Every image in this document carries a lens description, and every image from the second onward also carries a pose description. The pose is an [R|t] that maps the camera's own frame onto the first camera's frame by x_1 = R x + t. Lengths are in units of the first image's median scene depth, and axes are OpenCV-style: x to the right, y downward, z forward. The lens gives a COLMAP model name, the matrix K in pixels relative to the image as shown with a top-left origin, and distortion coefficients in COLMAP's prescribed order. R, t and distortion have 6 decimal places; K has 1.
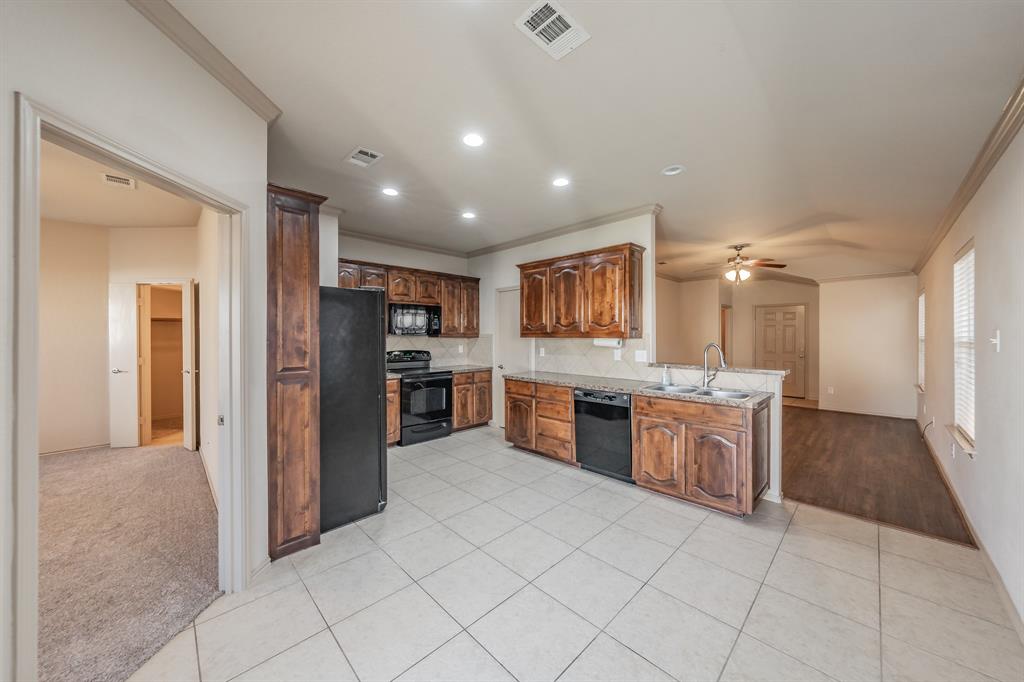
lens RADIAL K [[351.4, 0, 507.4], [0, 351.4, 337.2], [0, 0, 1]] dist [0.001114, 0.000053]
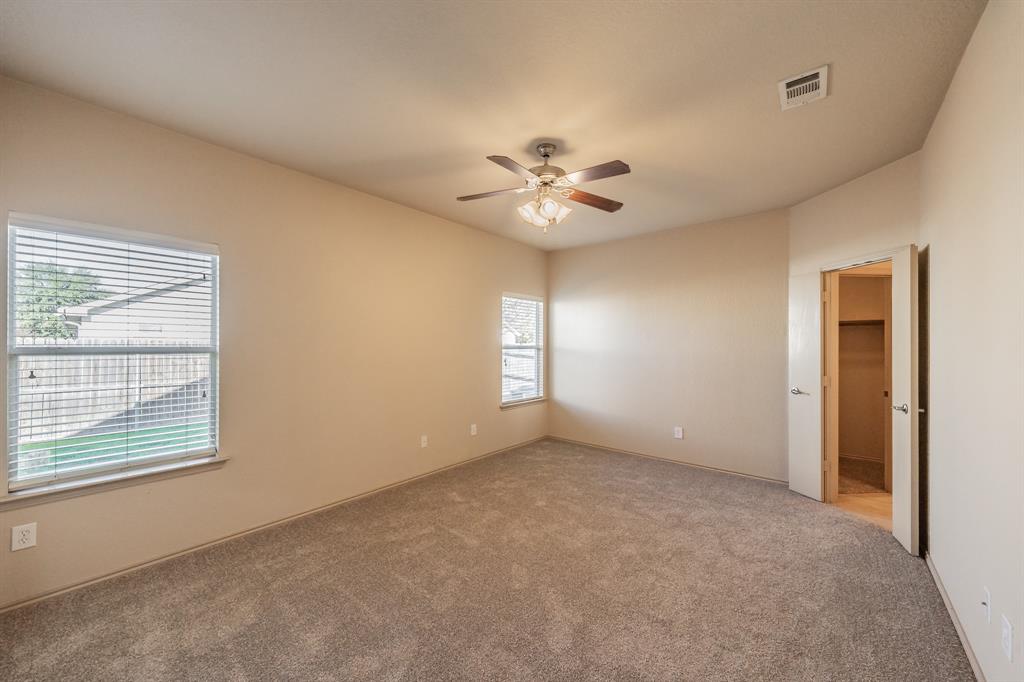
lens RADIAL K [[379.7, 0, 504.0], [0, 379.7, 345.0], [0, 0, 1]] dist [0.001820, -0.000028]
pose [[0.080720, 0.002827, -0.996733, -0.410063], [-0.007692, 0.999968, 0.002213, -0.001165], [0.996707, 0.007488, 0.080739, 0.362895]]
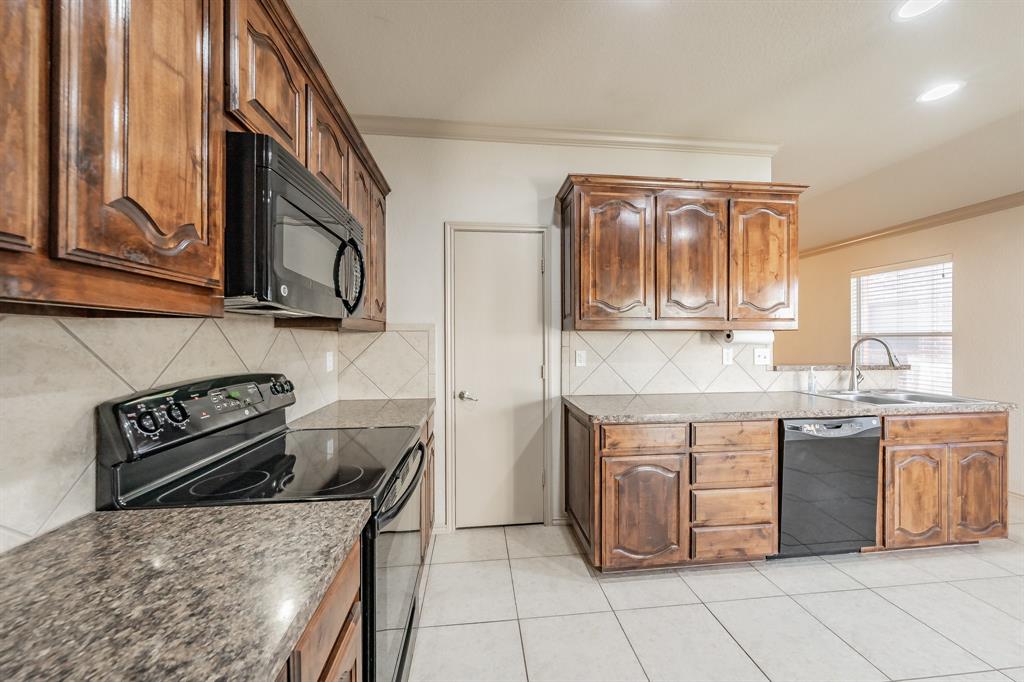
lens RADIAL K [[360.8, 0, 508.1], [0, 360.8, 337.7], [0, 0, 1]] dist [-0.000295, 0.000118]
pose [[0.622515, -0.001043, 0.782607, -0.503809], [0.005282, 0.999982, -0.002869, 0.015822], [-0.782590, 0.005920, 0.622510, 0.963696]]
